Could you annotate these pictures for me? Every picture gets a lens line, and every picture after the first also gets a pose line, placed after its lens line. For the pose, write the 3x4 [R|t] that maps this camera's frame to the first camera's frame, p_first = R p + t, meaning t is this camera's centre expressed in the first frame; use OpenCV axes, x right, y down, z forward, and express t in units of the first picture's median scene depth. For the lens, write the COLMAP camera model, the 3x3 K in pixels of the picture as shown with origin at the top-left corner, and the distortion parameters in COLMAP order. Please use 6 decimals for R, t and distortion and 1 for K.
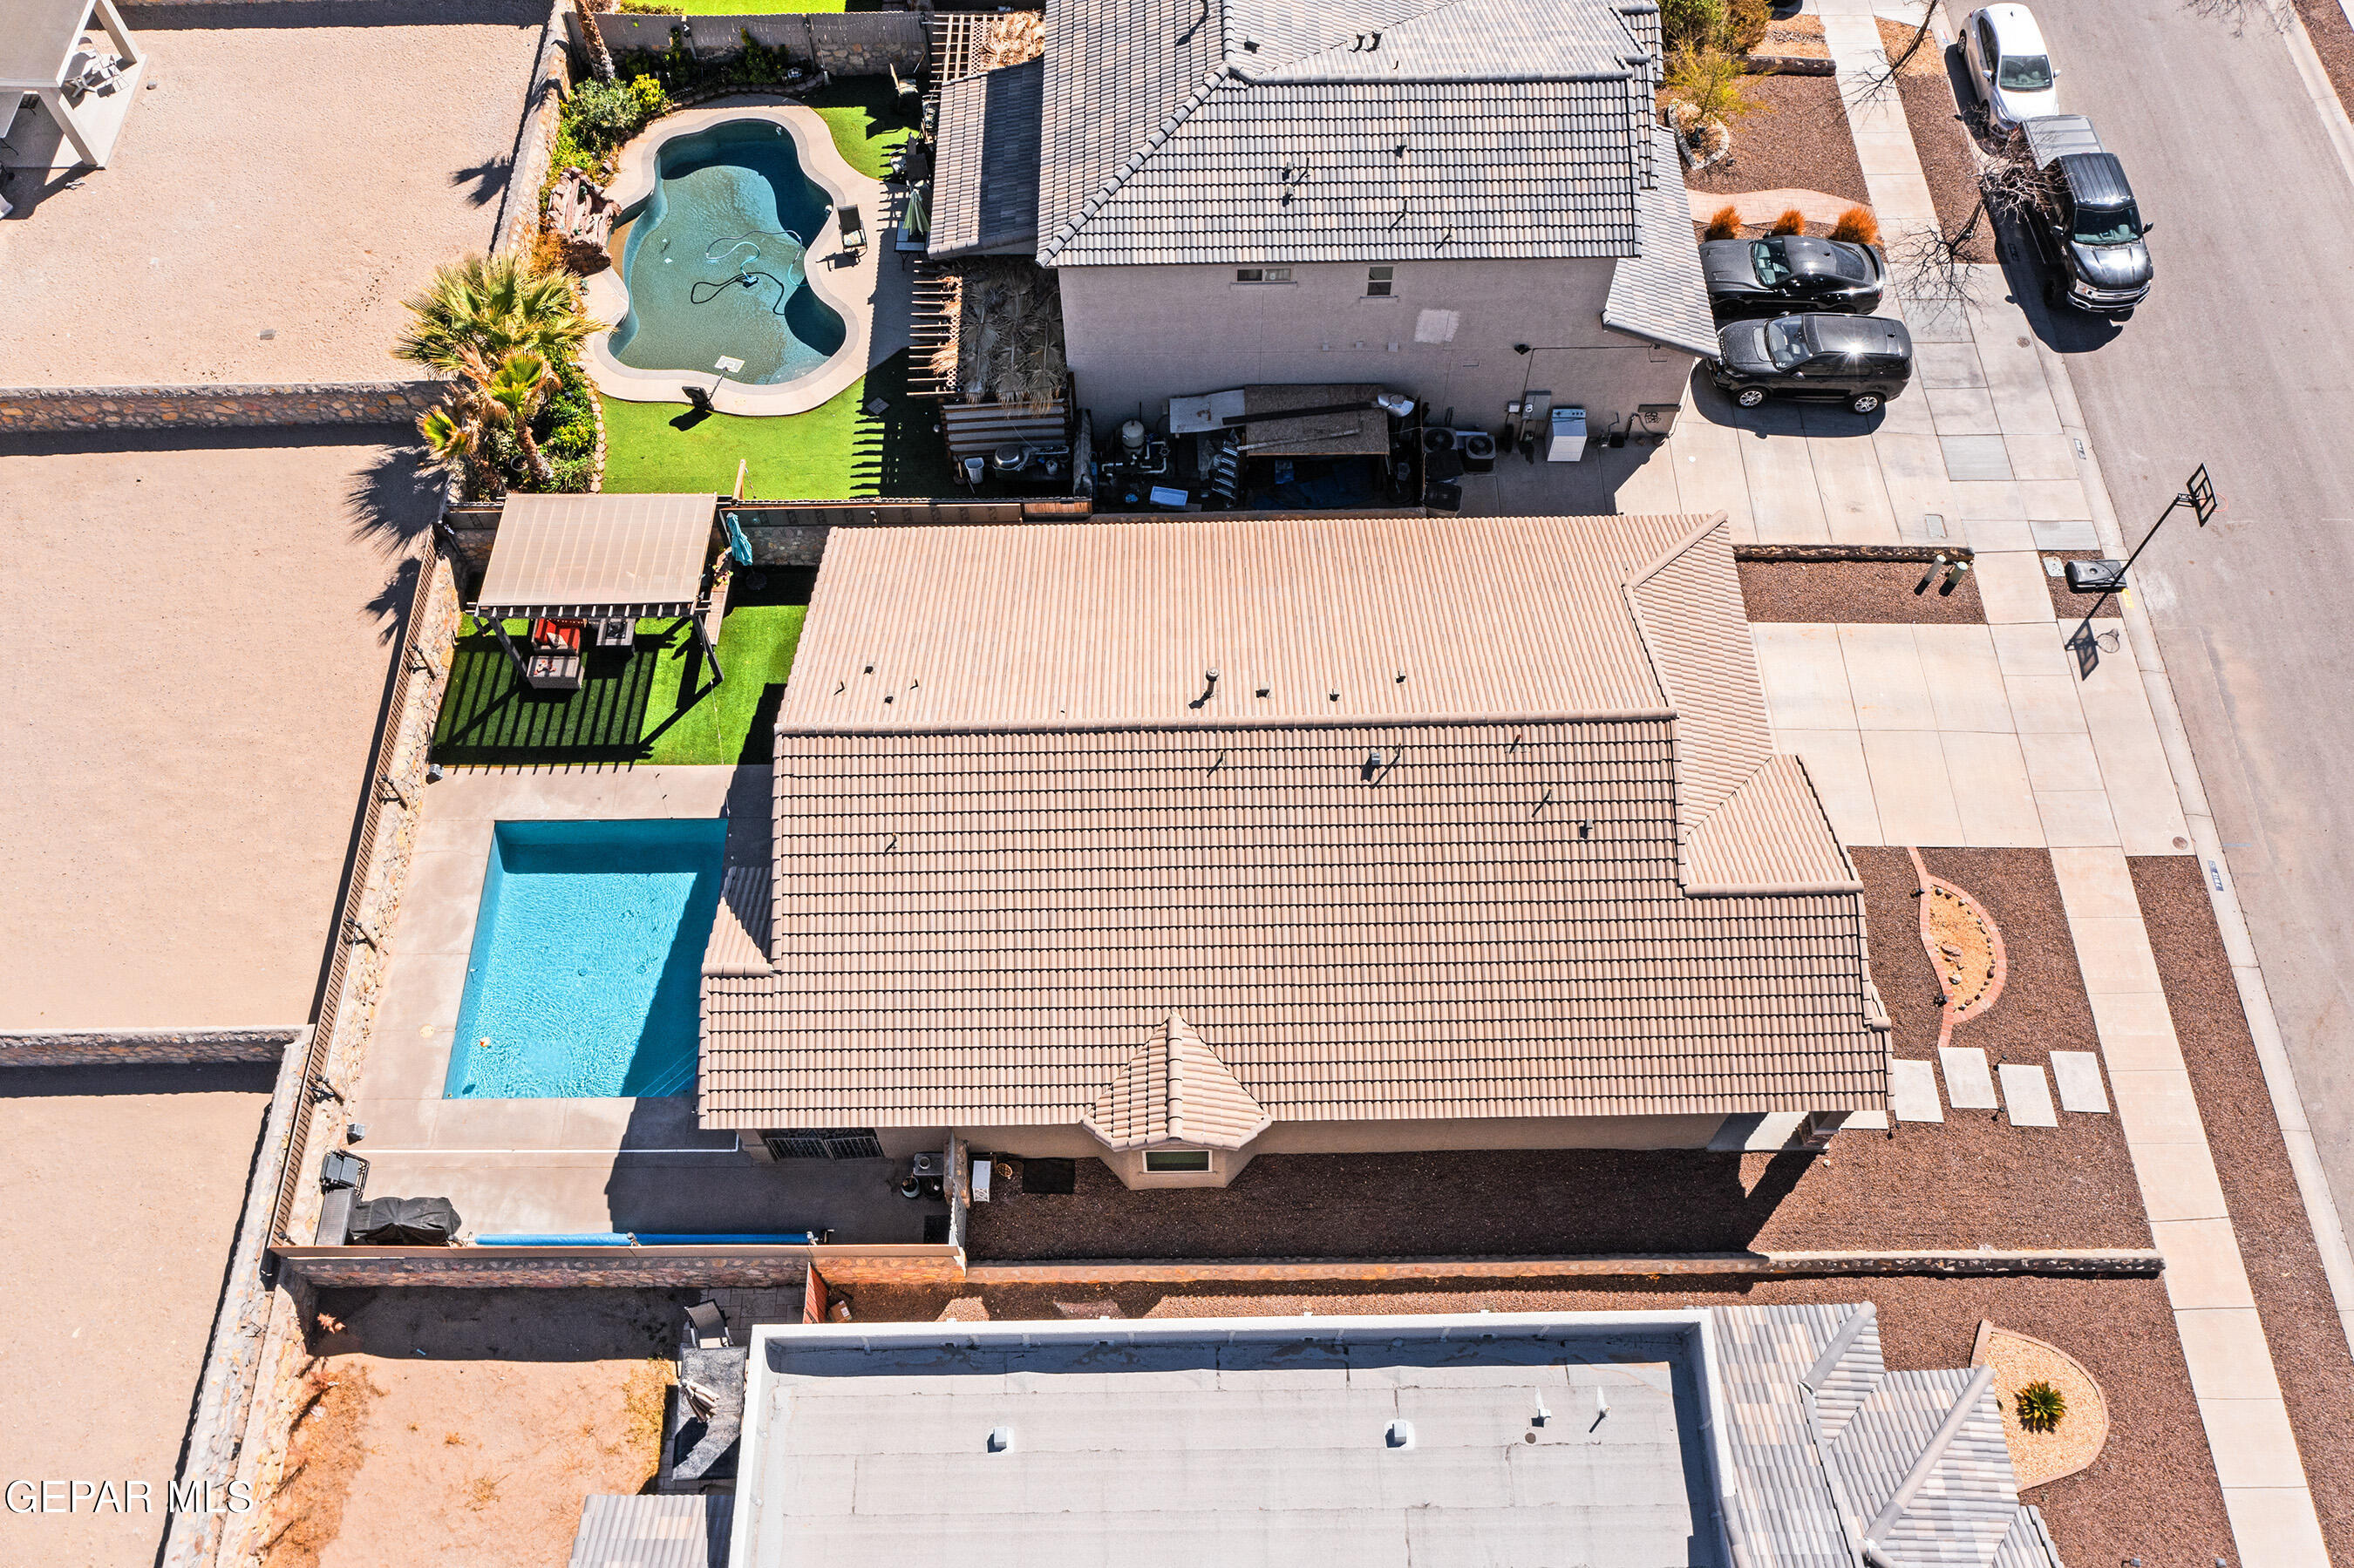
lens RADIAL K [[1869.1, 0, 1177.0], [0, 1869.1, 784.0], [0, 0, 1]] dist [-0.005286, 0.013414]
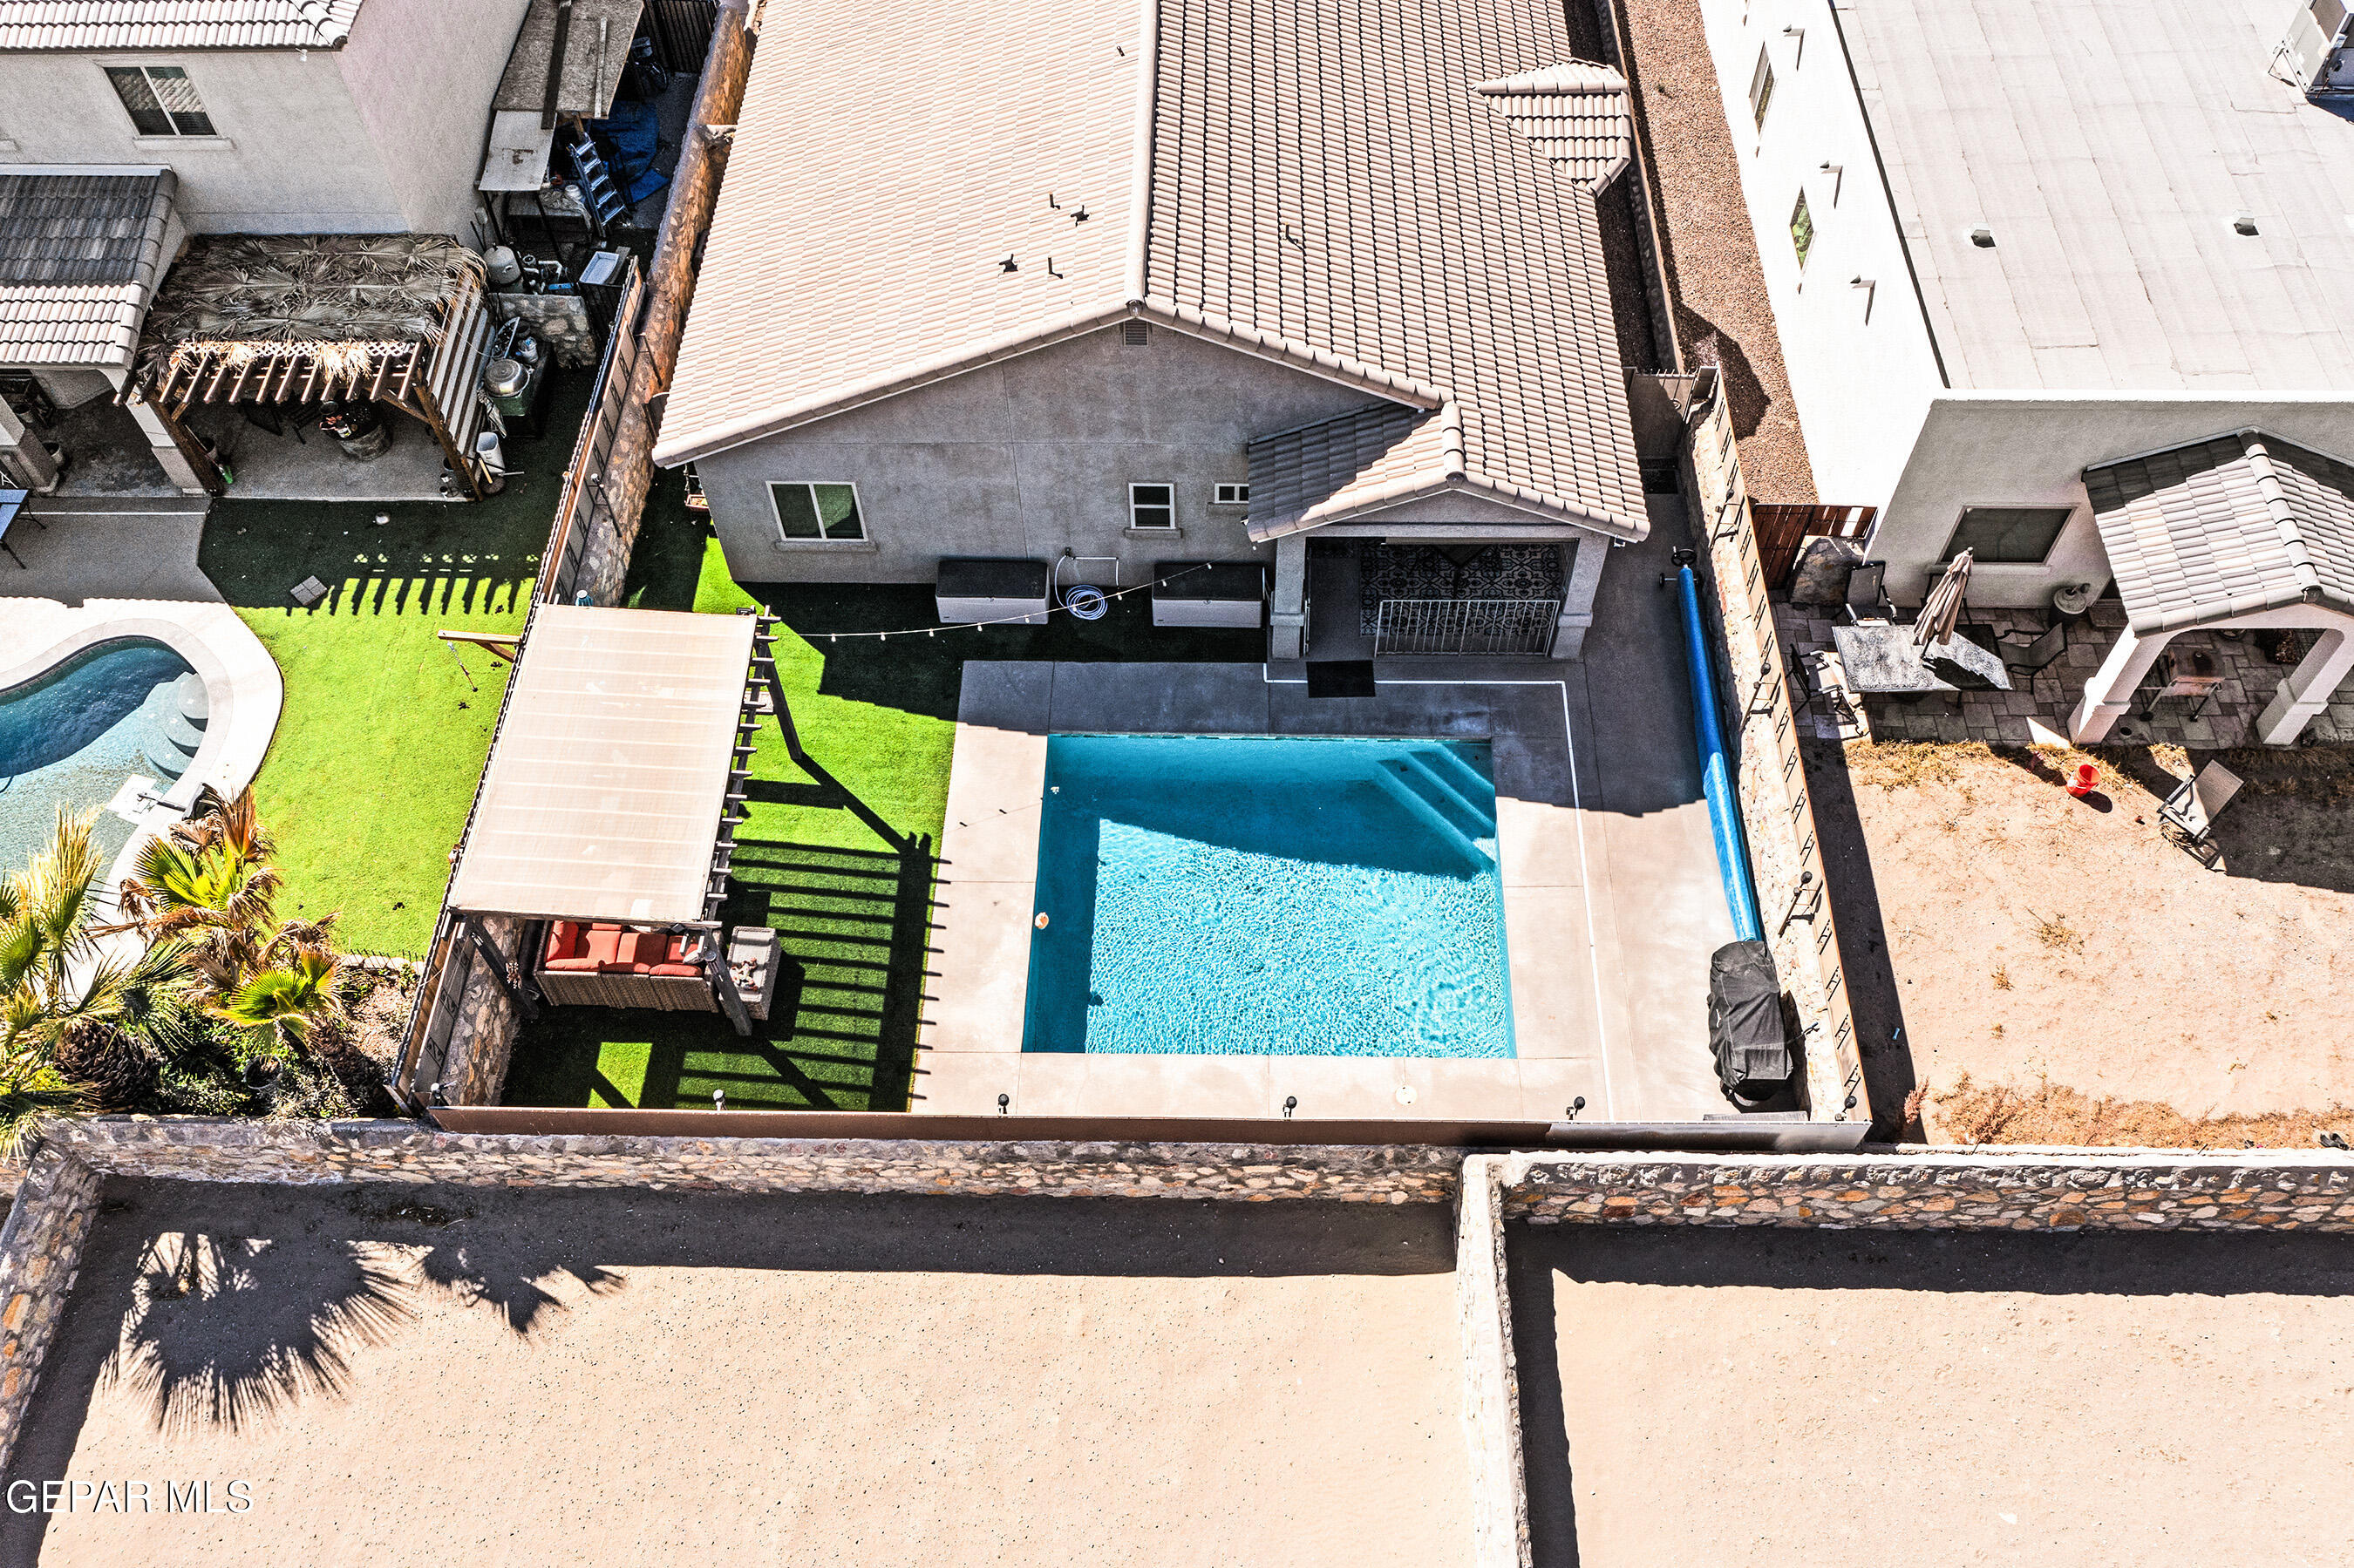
lens RADIAL K [[1830.3, 0, 1177.0], [0, 1830.3, 784.0], [0, 0, 1]] dist [-0.016592, 0.005061]
pose [[0.035727, -0.820679, 0.570272, -0.592744], [0.876147, 0.300213, 0.377146, -0.171492], [-0.480718, 0.486167, 0.729761, 0.486799]]
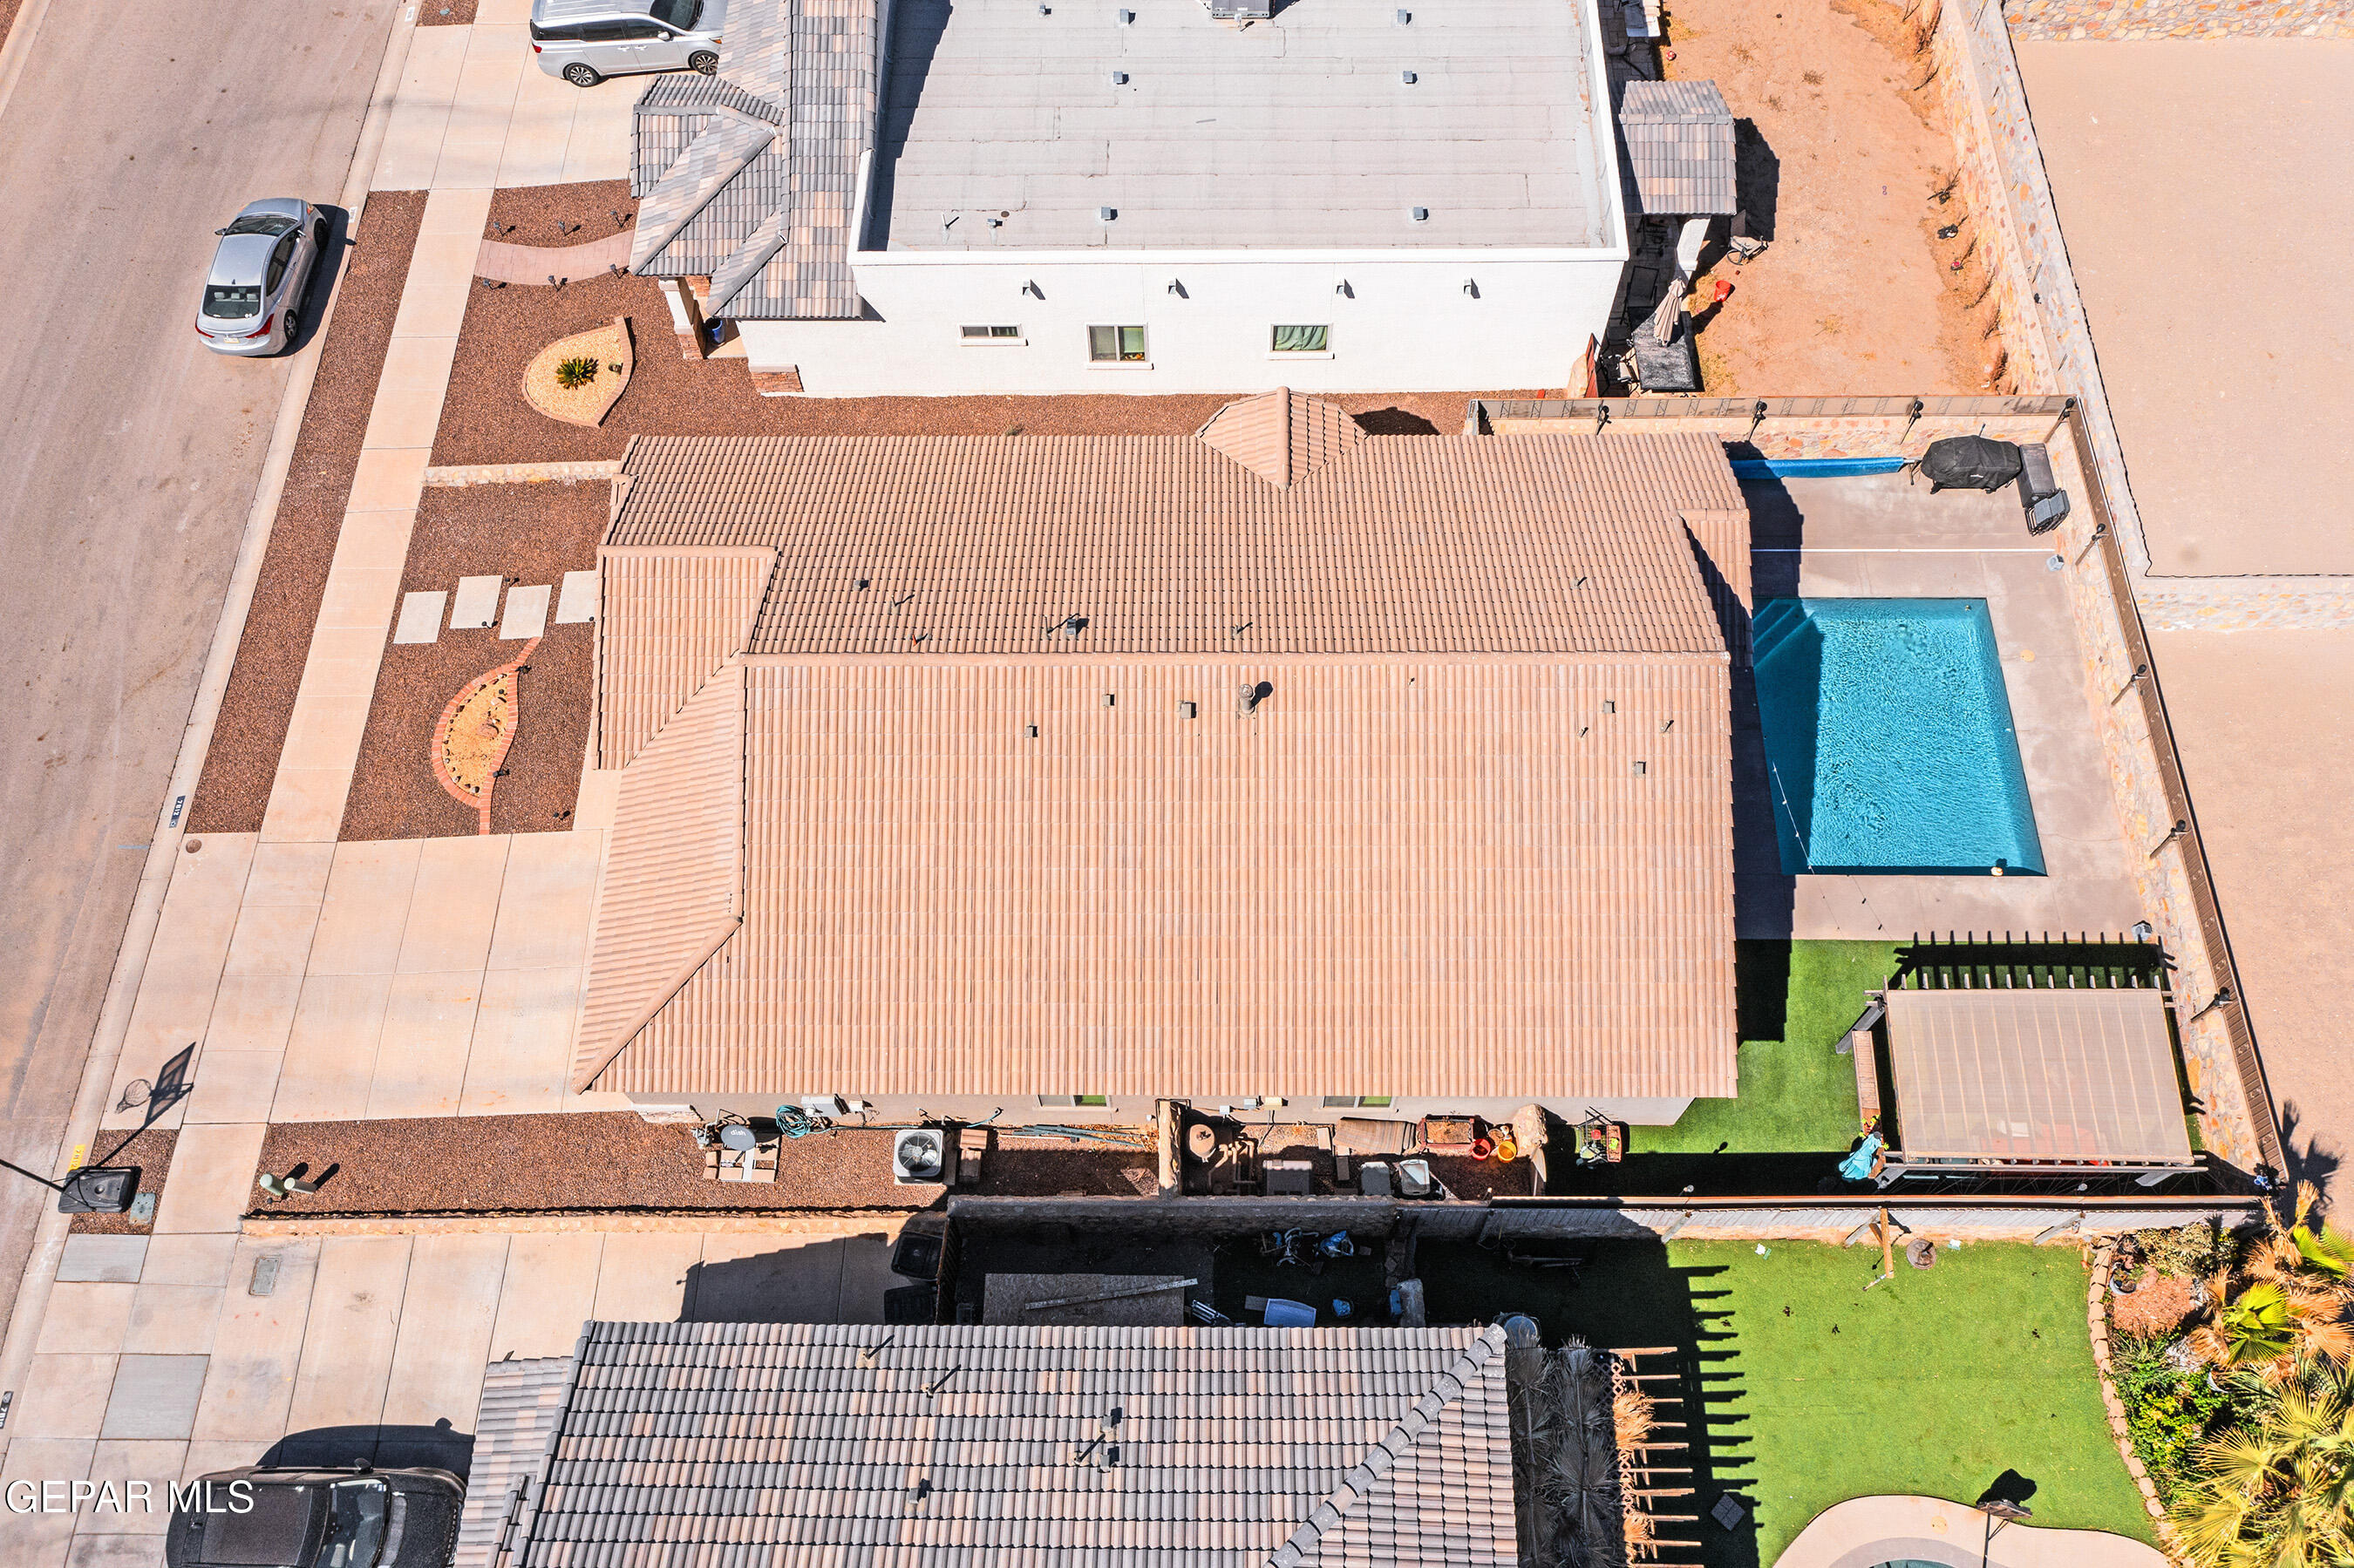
lens RADIAL K [[1869.1, 0, 1177.0], [0, 1869.1, 784.0], [0, 0, 1]] dist [-0.005286, 0.013414]
pose [[-0.999332, -0.006956, 0.035868, 0.015706], [0.033799, -0.548827, 0.835253, -0.672313], [0.013875, 0.835907, 0.548695, 0.447564]]
